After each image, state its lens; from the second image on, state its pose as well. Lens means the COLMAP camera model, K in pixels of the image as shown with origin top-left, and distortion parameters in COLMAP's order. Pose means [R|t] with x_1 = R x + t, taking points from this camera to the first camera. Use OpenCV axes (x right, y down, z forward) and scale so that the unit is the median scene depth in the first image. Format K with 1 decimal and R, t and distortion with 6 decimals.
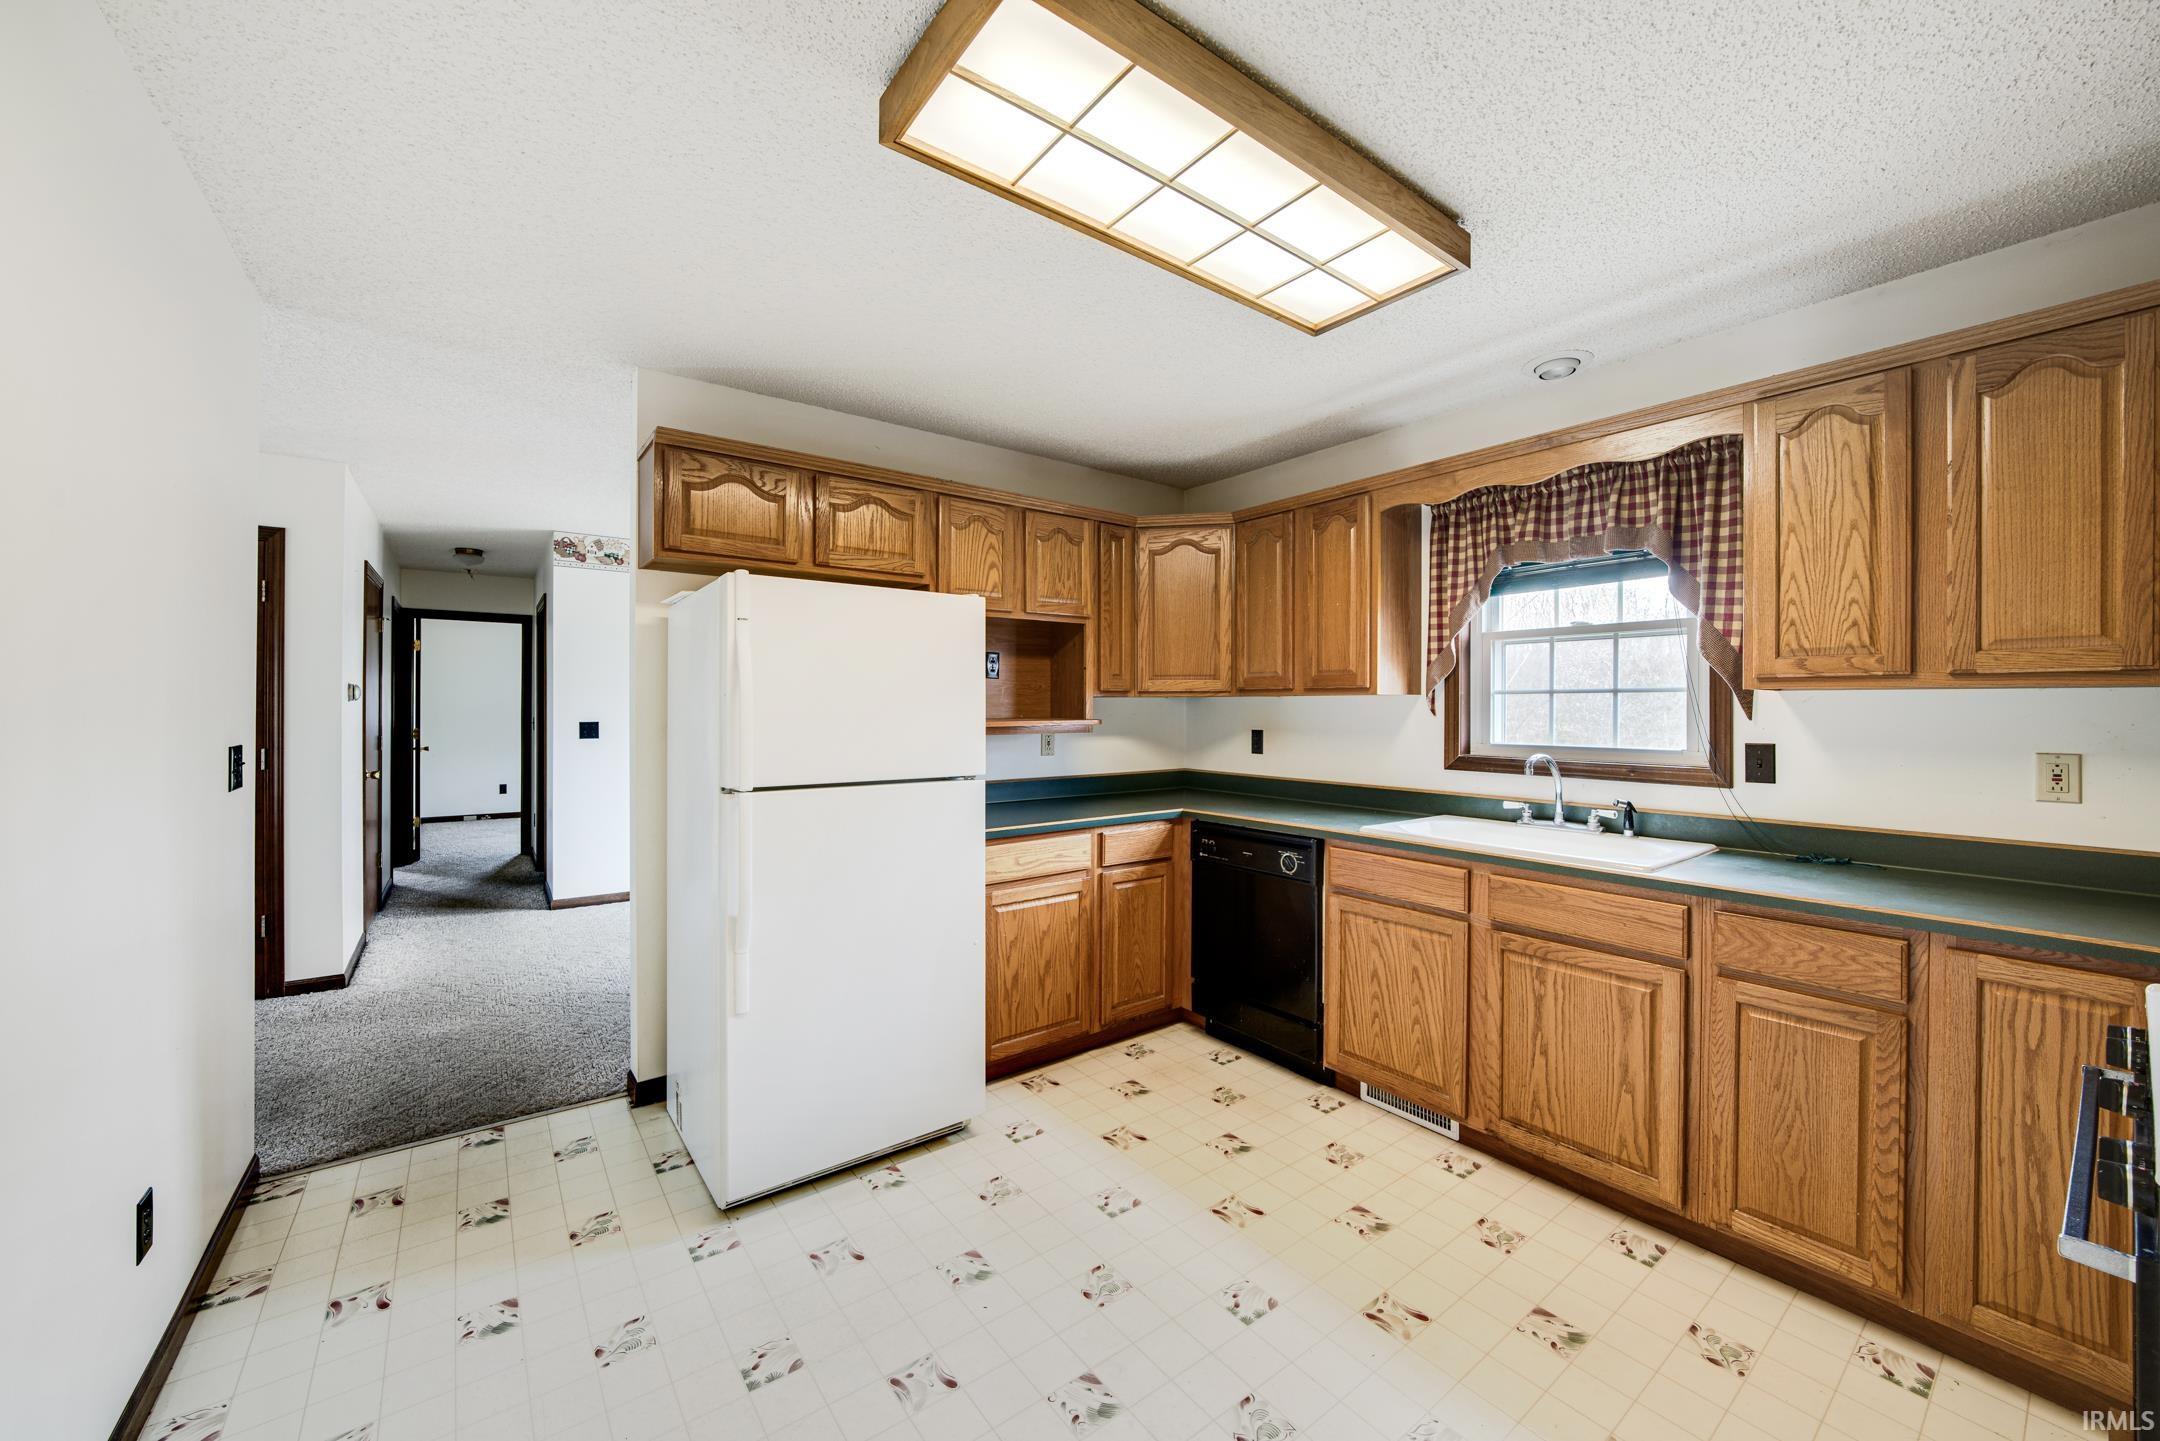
lens RADIAL K [[804.1, 0, 1080.0], [0, 804.1, 720.5], [0, 0, 1]] dist [-0.000362, 0.000005]
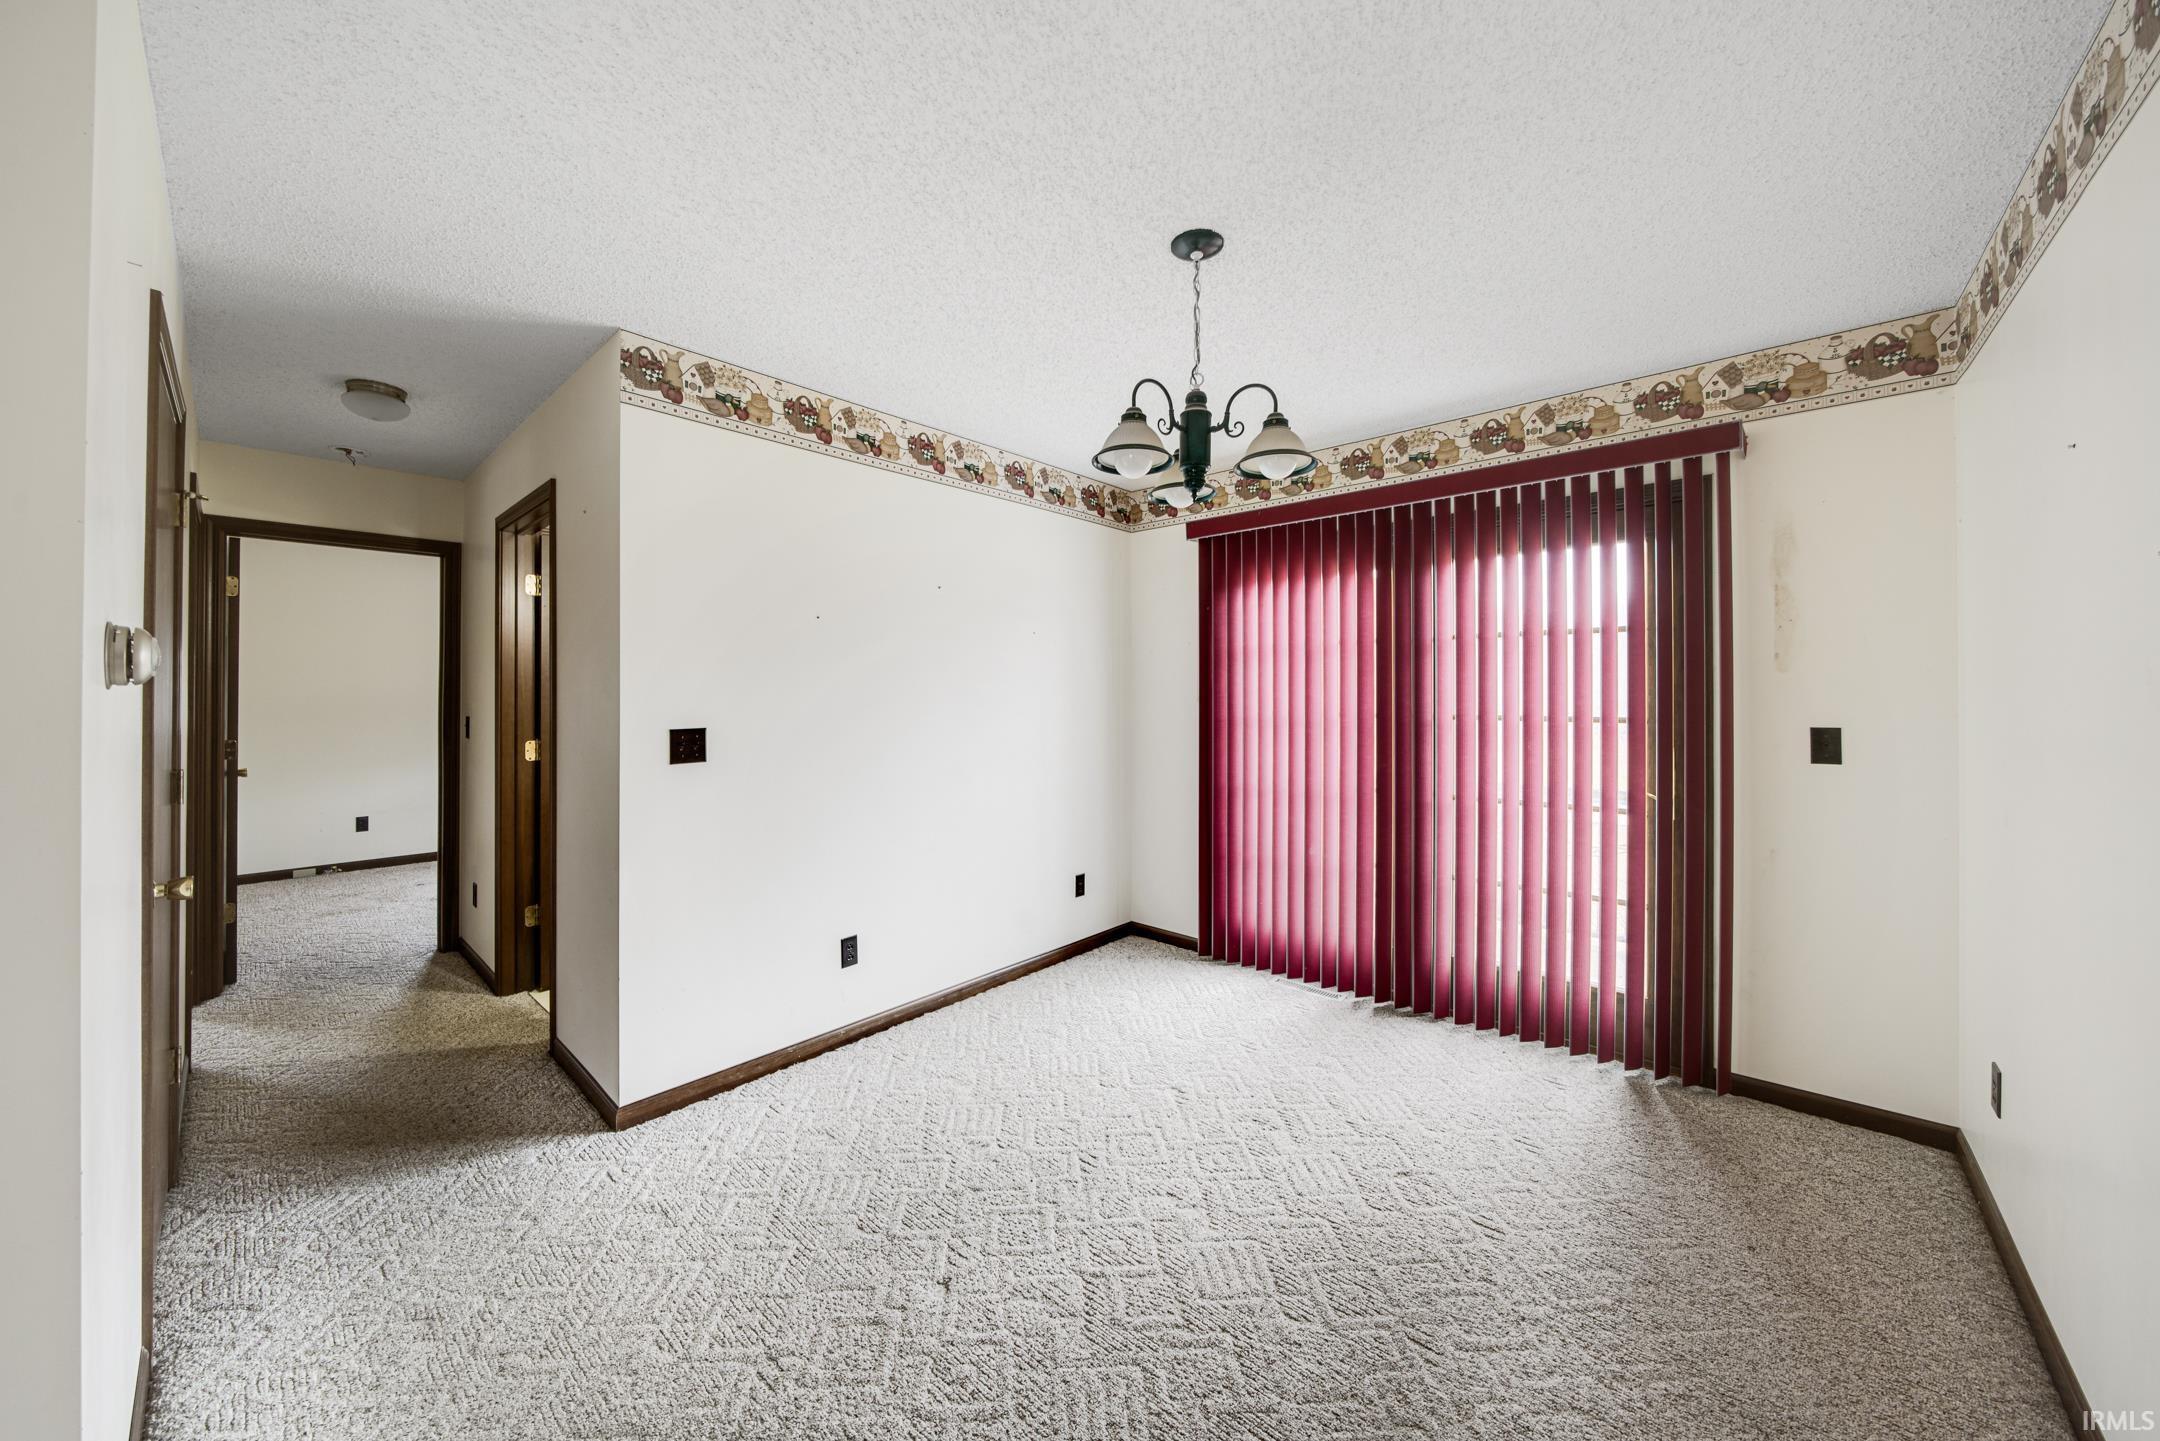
lens RADIAL K [[766.8, 0, 1087.4], [0, 766.8, 704.4], [0, 0, 1]] dist [-0.001322, -0.000245]
pose [[0.981261, -0.001699, 0.192678, -0.400047], [0.003248, 0.999965, -0.007722, -0.007731], [-0.192658, 0.008204, 0.981232, 0.427318]]
